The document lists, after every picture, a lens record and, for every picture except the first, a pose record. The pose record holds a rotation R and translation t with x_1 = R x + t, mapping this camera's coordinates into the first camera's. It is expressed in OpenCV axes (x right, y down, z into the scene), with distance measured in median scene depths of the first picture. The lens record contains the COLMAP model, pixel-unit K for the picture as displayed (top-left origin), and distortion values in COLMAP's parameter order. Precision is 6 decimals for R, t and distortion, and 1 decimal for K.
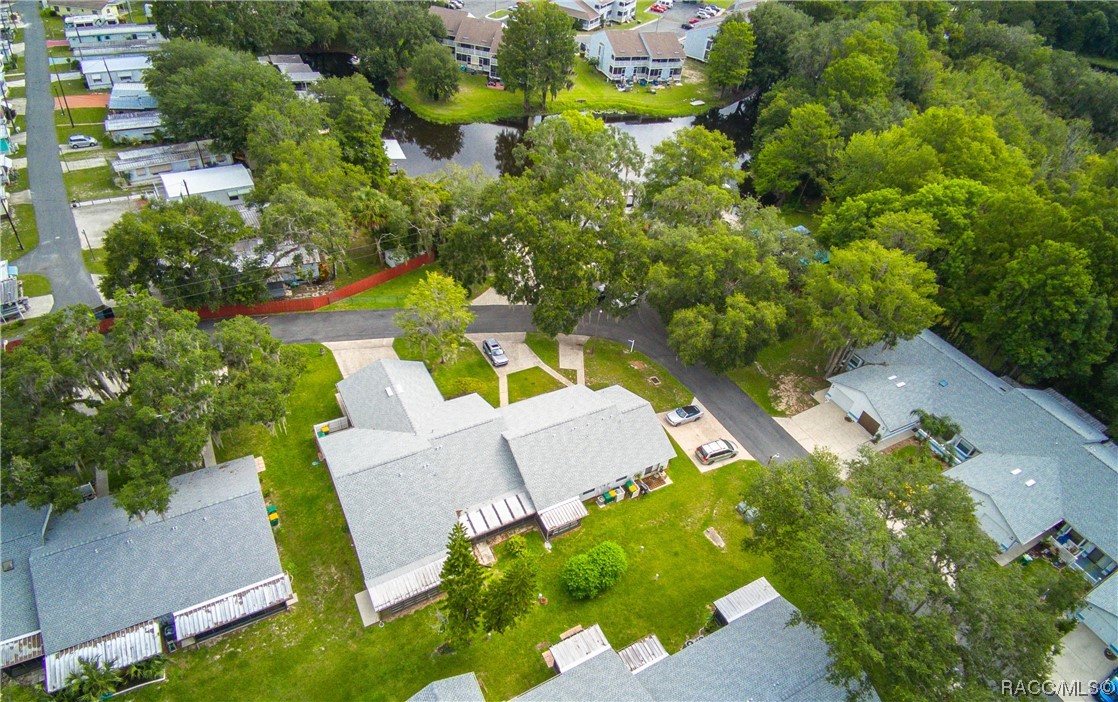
lens RADIAL K [[691.6, 0, 564.0], [0, 691.6, 401.7], [0, 0, 1]] dist [0.001512, -0.020929]
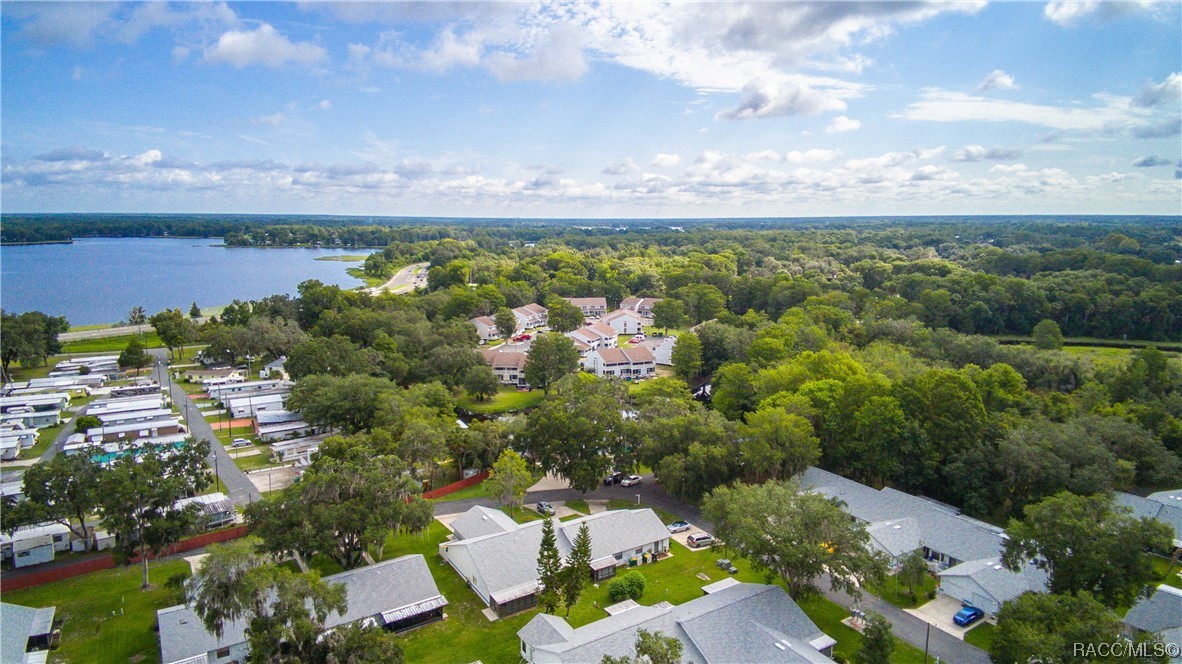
lens RADIAL K [[748.4, 0, 597.7], [0, 748.4, 332.4], [0, 0, 1]] dist [0.008888, 0.003474]
pose [[0.992255, -0.109700, 0.058277, -0.027048], [0.123707, 0.830114, -0.543698, 0.305986], [0.011267, 0.546696, 0.837256, -0.347767]]
